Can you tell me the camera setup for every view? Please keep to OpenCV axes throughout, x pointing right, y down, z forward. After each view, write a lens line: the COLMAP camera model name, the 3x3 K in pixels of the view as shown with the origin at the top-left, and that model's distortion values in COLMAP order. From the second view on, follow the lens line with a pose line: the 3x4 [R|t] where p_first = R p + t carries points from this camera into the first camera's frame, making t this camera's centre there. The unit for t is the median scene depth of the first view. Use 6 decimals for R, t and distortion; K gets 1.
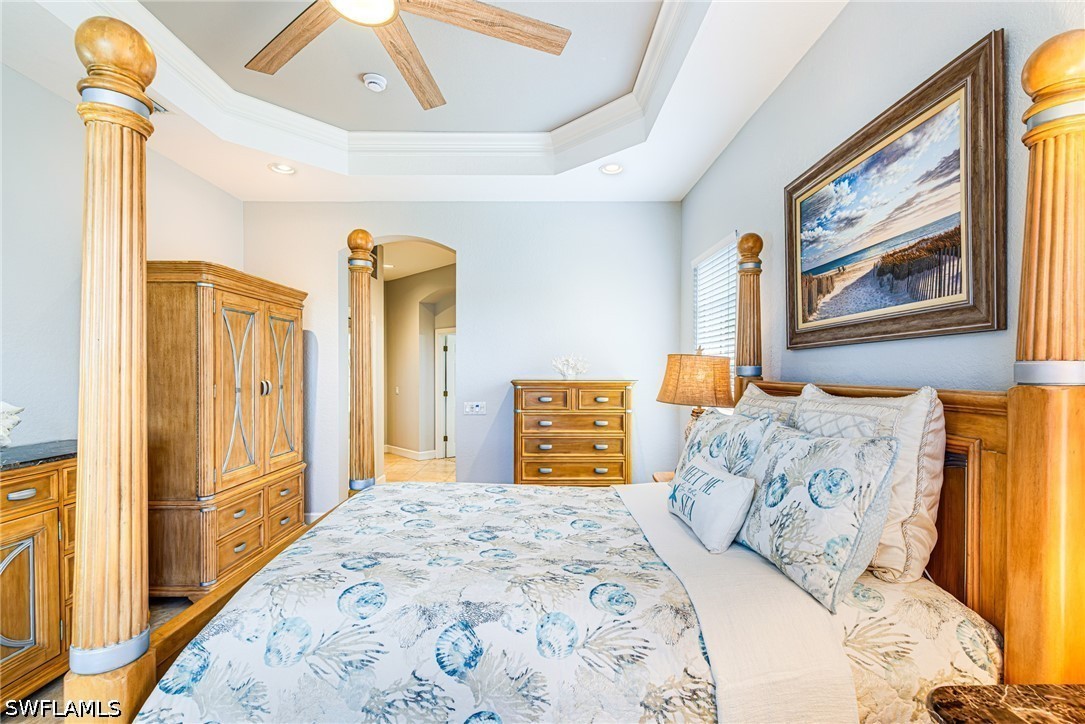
lens RADIAL K [[481.1, 0, 541.9], [0, 481.1, 373.1], [0, 0, 1]] dist [-0.000119, 0.000078]
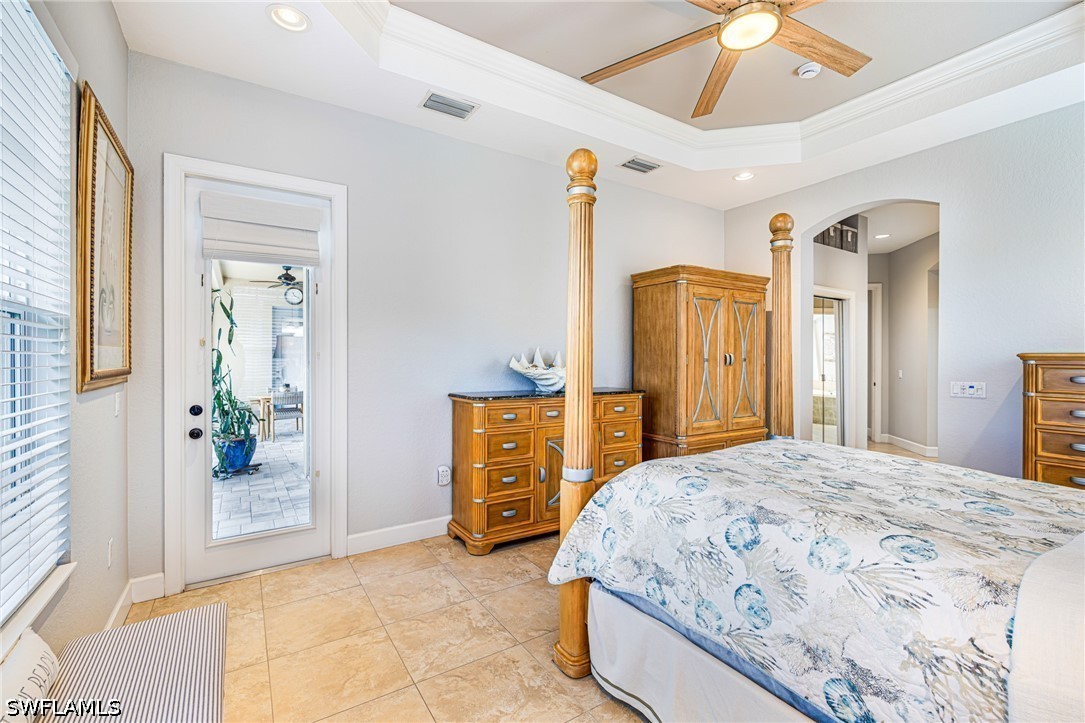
lens RADIAL K [[464.6, 0, 540.8], [0, 464.6, 353.1], [0, 0, 1]] dist [-0.000056, 0.000024]
pose [[0.532255, -0.005777, -0.846564, 0.387679], [-0.007867, 0.999900, -0.011769, 0.071973], [0.846548, 0.012924, 0.532156, -0.078581]]
